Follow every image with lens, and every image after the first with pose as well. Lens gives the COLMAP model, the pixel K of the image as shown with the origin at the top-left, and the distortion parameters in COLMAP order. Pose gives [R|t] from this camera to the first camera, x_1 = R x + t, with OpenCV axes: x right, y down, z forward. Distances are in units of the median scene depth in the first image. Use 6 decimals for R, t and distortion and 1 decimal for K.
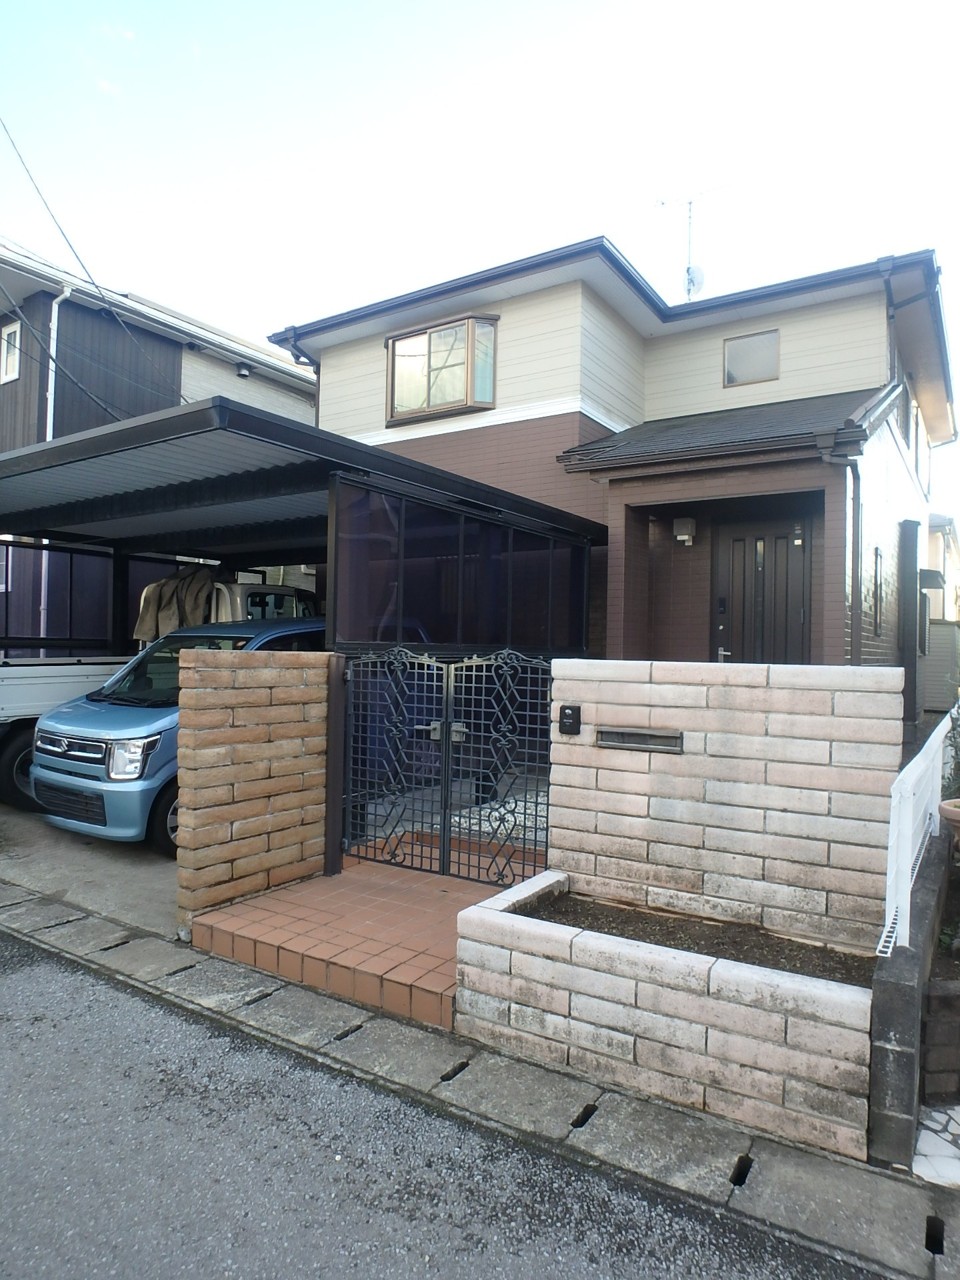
lens RADIAL K [[782.6, 0, 480.0], [0, 782.6, 640.0], [0, 0, 1]] dist [-0.063096, 0.024524]
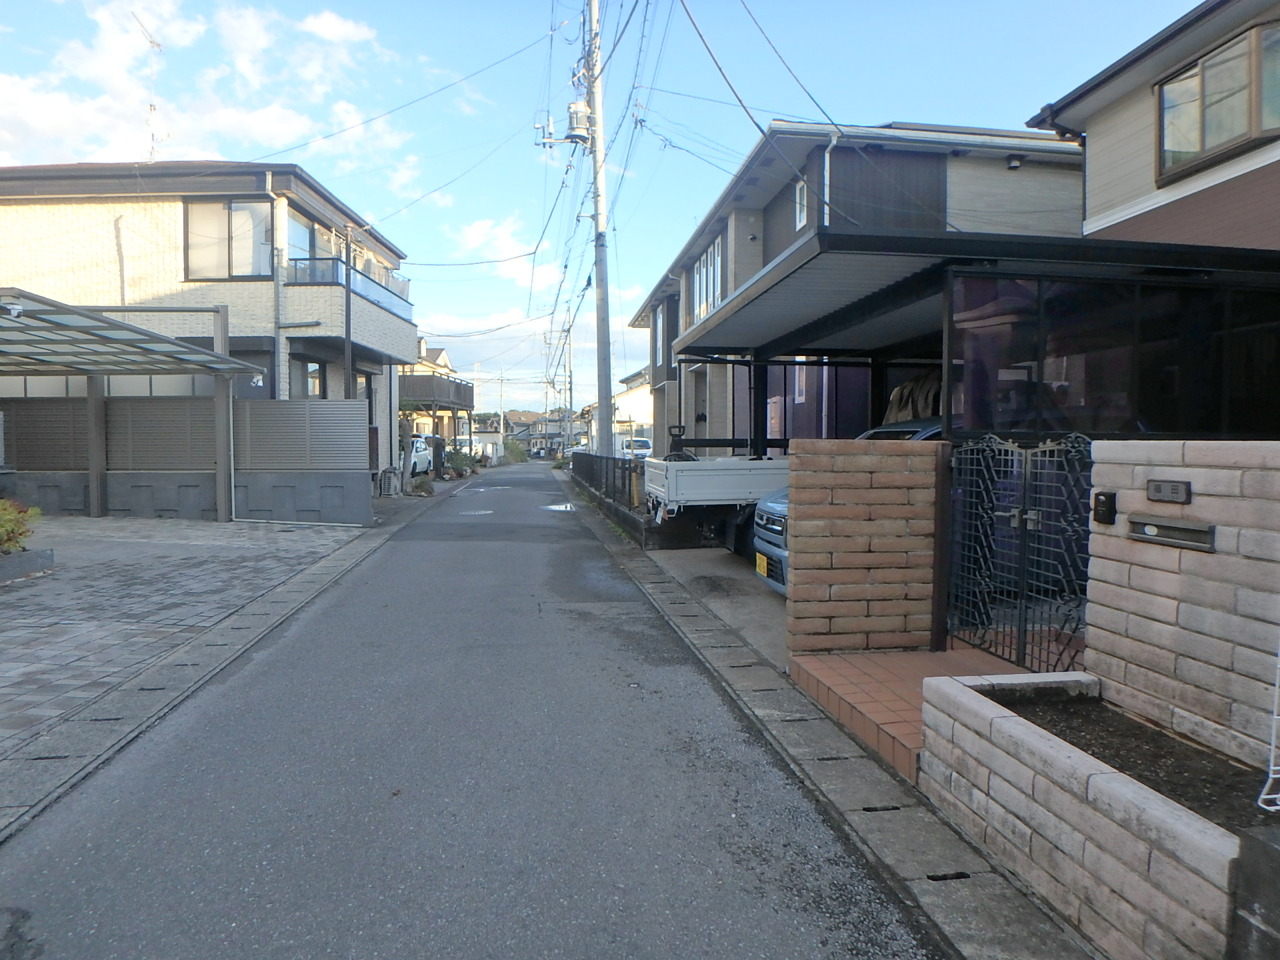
lens RADIAL K [[782.6, 0, 636.2], [0, 782.6, 472.2], [0, 0, 1]] dist [-0.063096, 0.024524]
pose [[0.638134, 0.014589, -0.769787, 0.462996], [0.011022, 0.999545, 0.028080, 0.031213], [0.769847, -0.026404, 0.637682, 0.024762]]
